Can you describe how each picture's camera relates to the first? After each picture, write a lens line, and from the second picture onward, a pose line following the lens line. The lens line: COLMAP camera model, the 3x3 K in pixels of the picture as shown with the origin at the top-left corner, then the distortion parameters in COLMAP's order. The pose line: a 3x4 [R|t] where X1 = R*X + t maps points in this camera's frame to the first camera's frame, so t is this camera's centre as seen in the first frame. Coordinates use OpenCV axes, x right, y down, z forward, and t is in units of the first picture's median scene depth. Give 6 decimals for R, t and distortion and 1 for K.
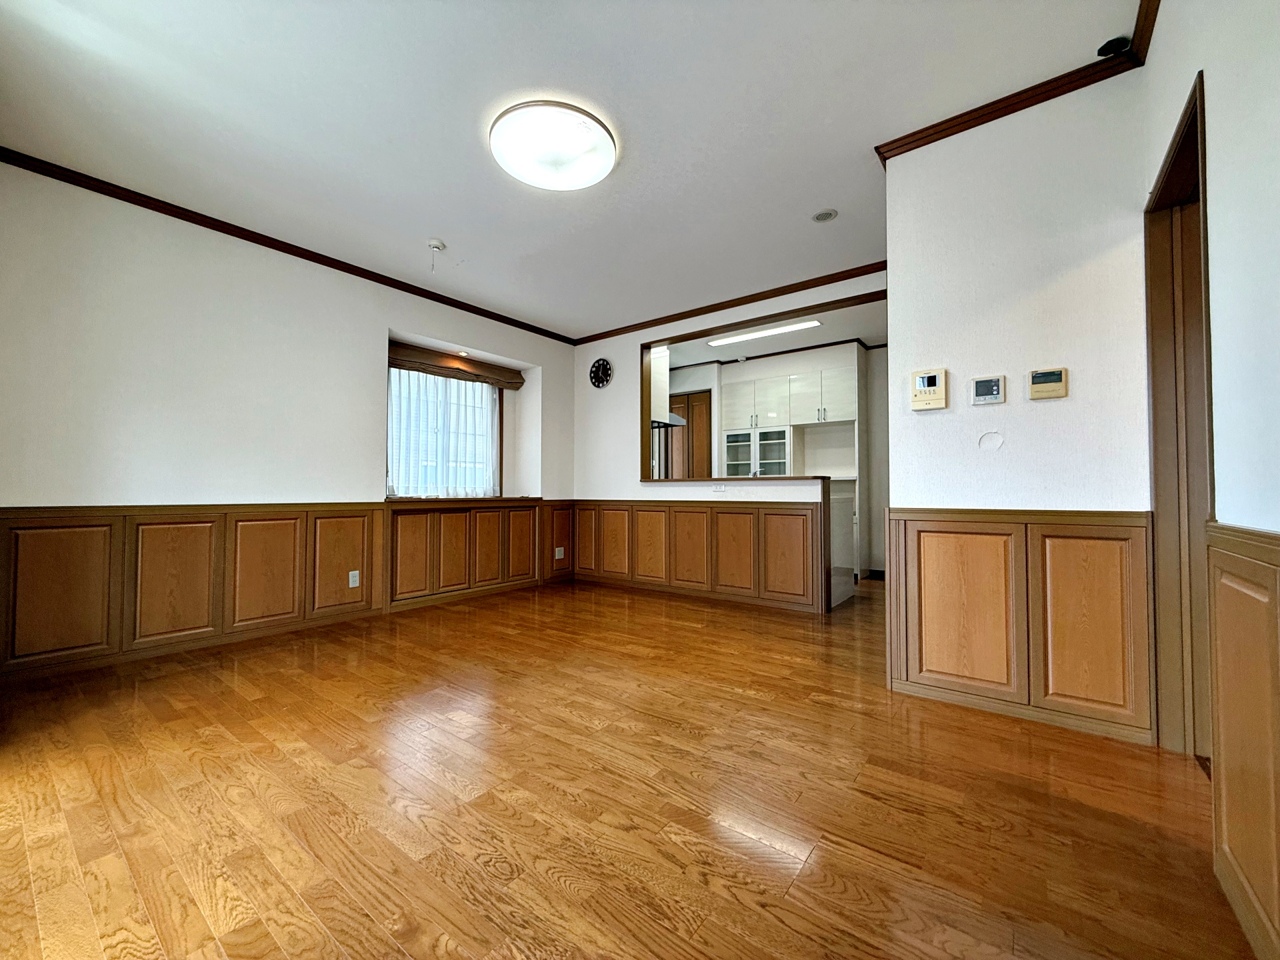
lens RADIAL K [[512.0, 0, 639.9], [0, 512.0, 483.4], [0, 0, 1]] dist [-0.001021, -0.000036]
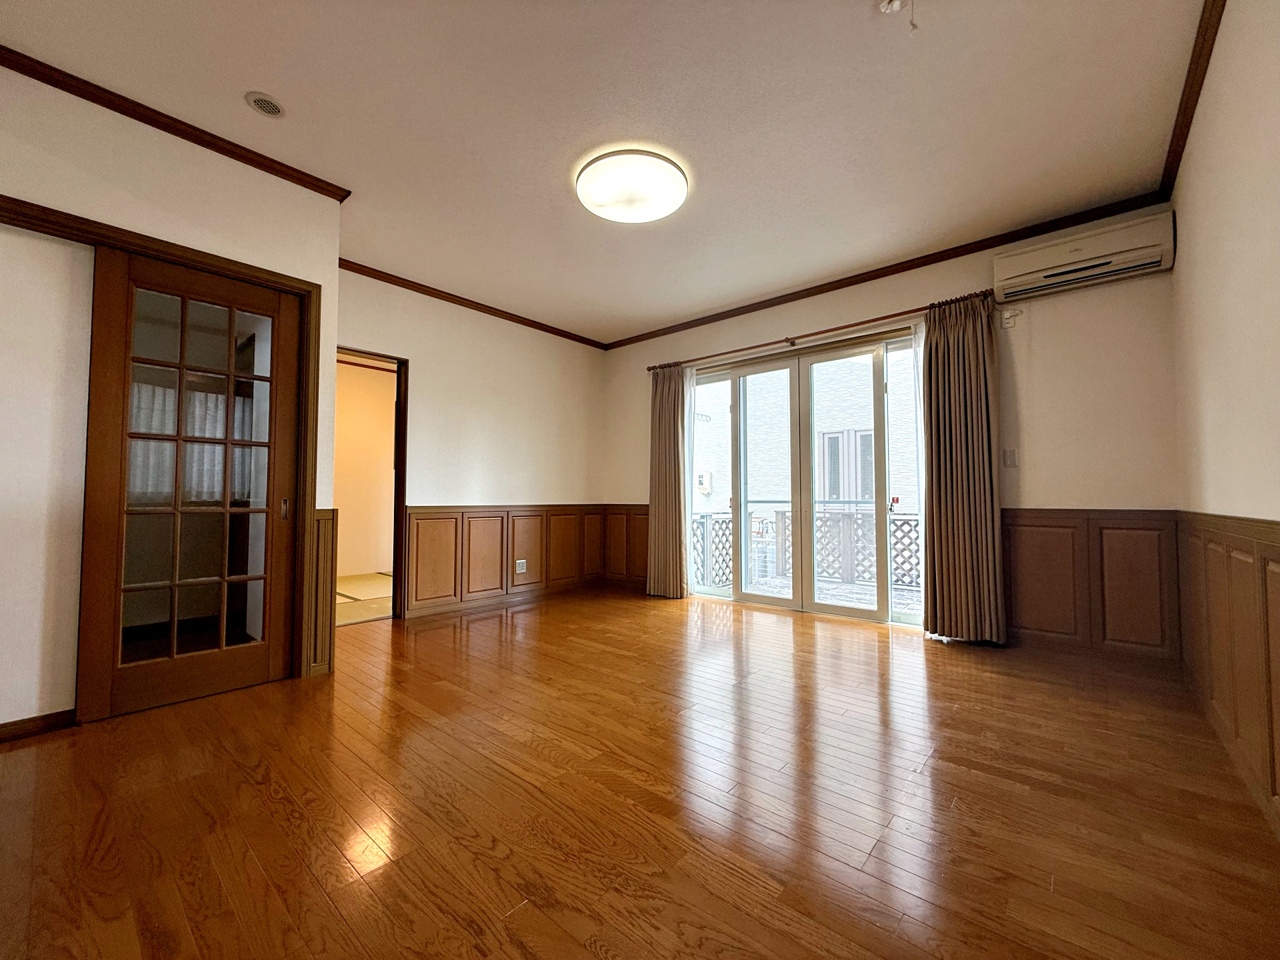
lens RADIAL K [[512.0, 0, 636.4], [0, 512.0, 482.2], [0, 0, 1]] dist [-0.001021, -0.000036]
pose [[-0.997413, -0.000295, 0.071884, -0.123355], [-0.003846, 0.998779, -0.049260, 0.020647], [-0.071782, -0.049409, -0.996196, 1.003961]]
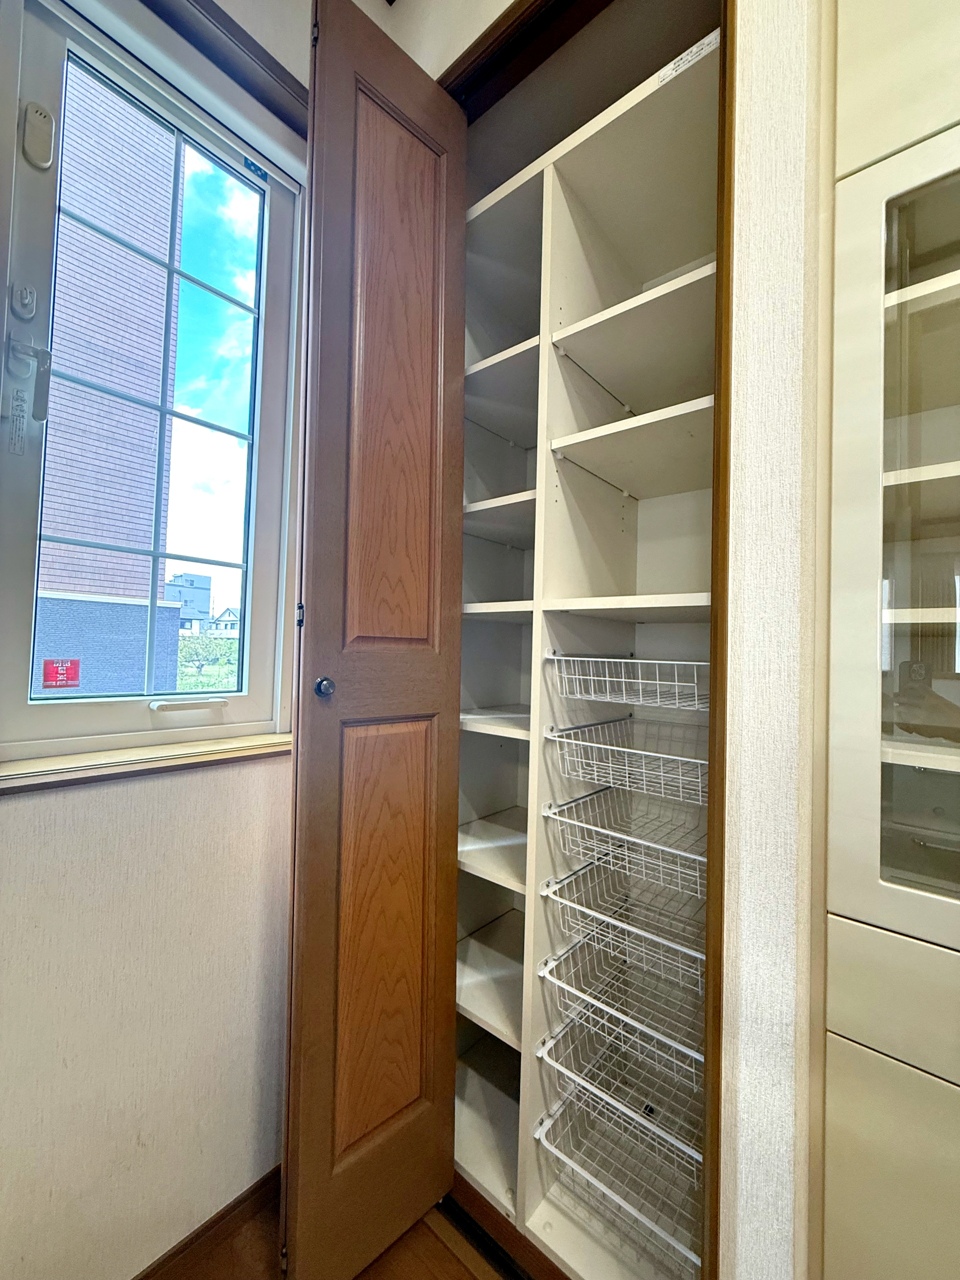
lens RADIAL K [[512.0, 0, 472.0], [0, 512.0, 638.2], [0, 0, 1]] dist [-0.001021, -0.000036]
pose [[0.996951, 0.028746, -0.072546, 0.124631], [-0.029434, 0.999531, -0.008433, -0.006827], [0.072269, 0.010543, 0.997329, 1.150353]]
